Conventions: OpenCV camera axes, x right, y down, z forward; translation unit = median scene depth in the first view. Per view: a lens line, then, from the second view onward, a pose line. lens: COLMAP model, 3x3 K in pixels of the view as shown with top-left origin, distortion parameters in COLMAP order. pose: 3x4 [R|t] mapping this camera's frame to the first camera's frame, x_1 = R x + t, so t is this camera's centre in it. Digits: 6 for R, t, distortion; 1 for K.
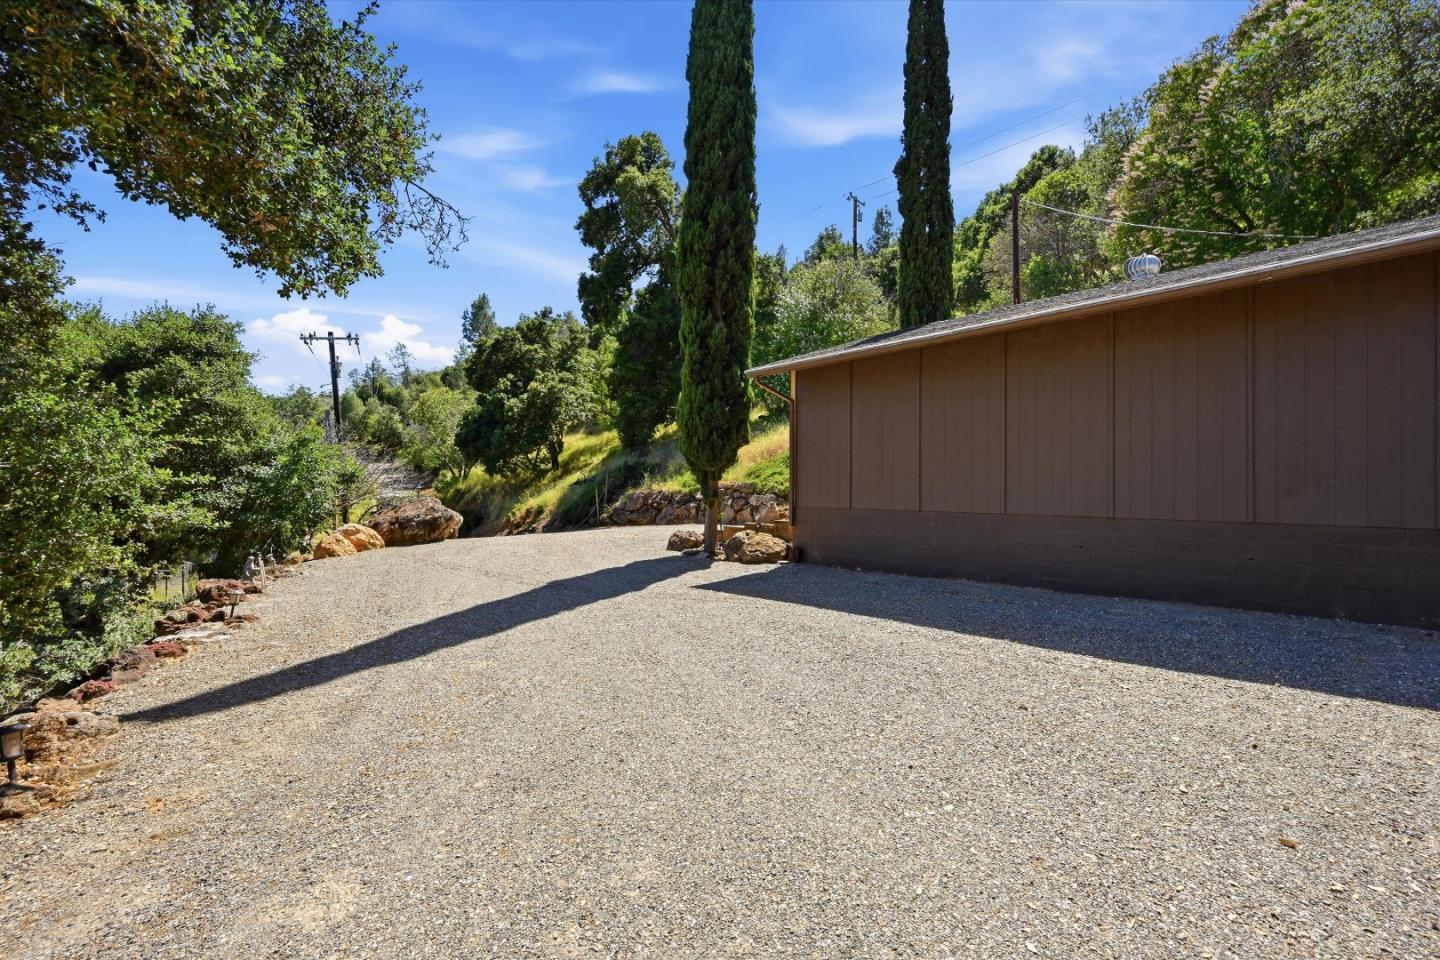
lens RADIAL K [[768.4, 0, 720.7], [0, 768.4, 504.4], [0, 0, 1]] dist [-0.000057, -0.010391]
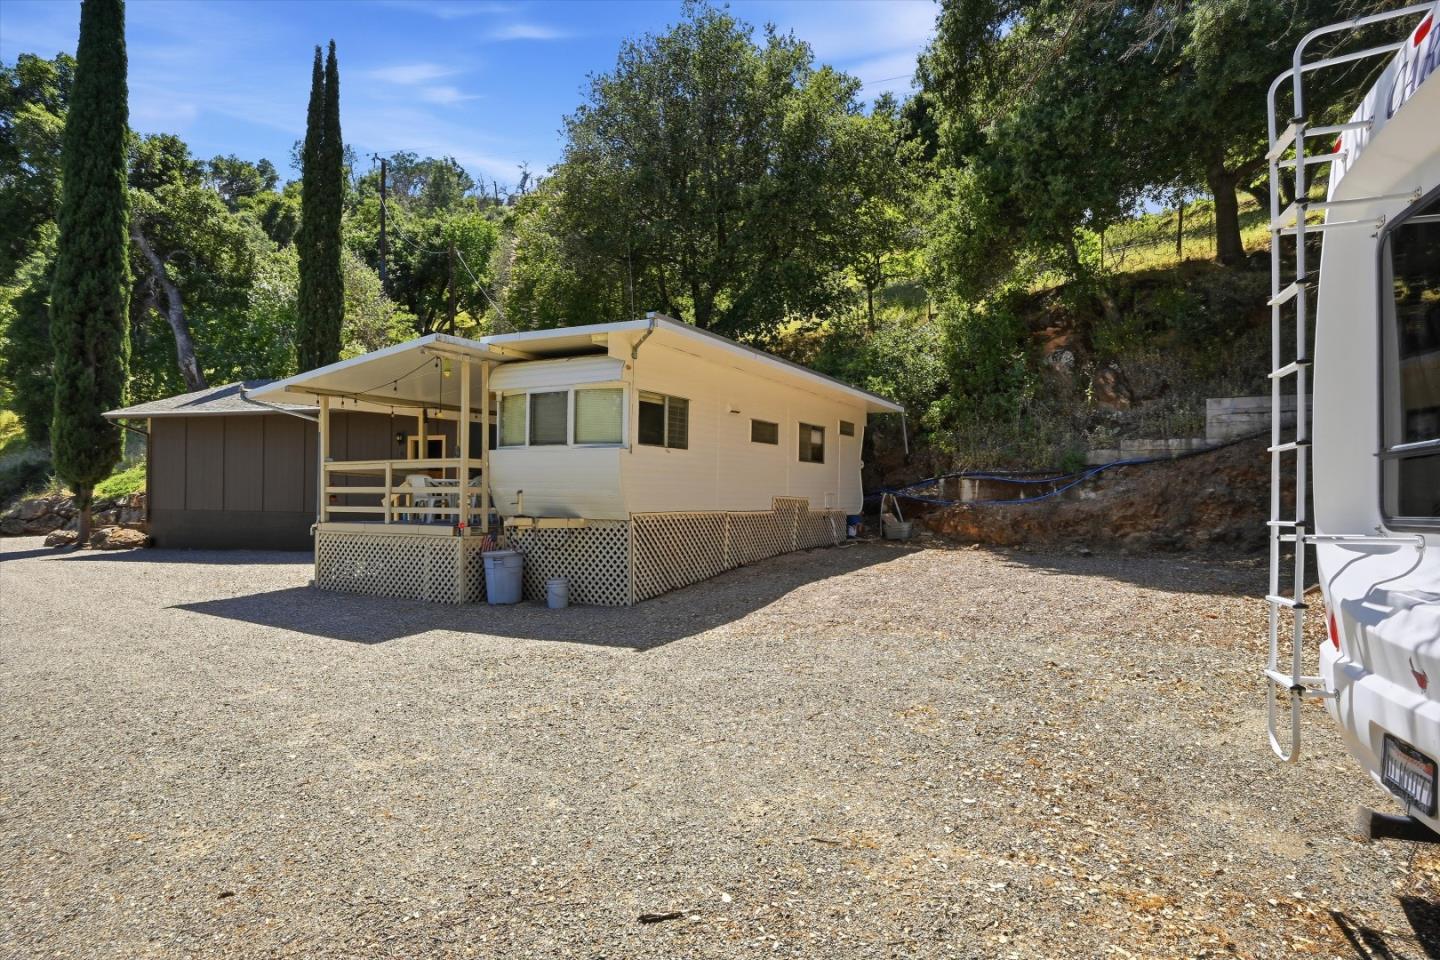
lens RADIAL K [[768.4, 0, 720.7], [0, 768.4, 504.4], [0, 0, 1]] dist [-0.000057, -0.010391]
pose [[0.820147, -0.008248, 0.572094, 0.131654], [0.011564, 0.999931, -0.002163, 0.008503], [-0.572036, 0.008390, 0.820186, -0.664093]]
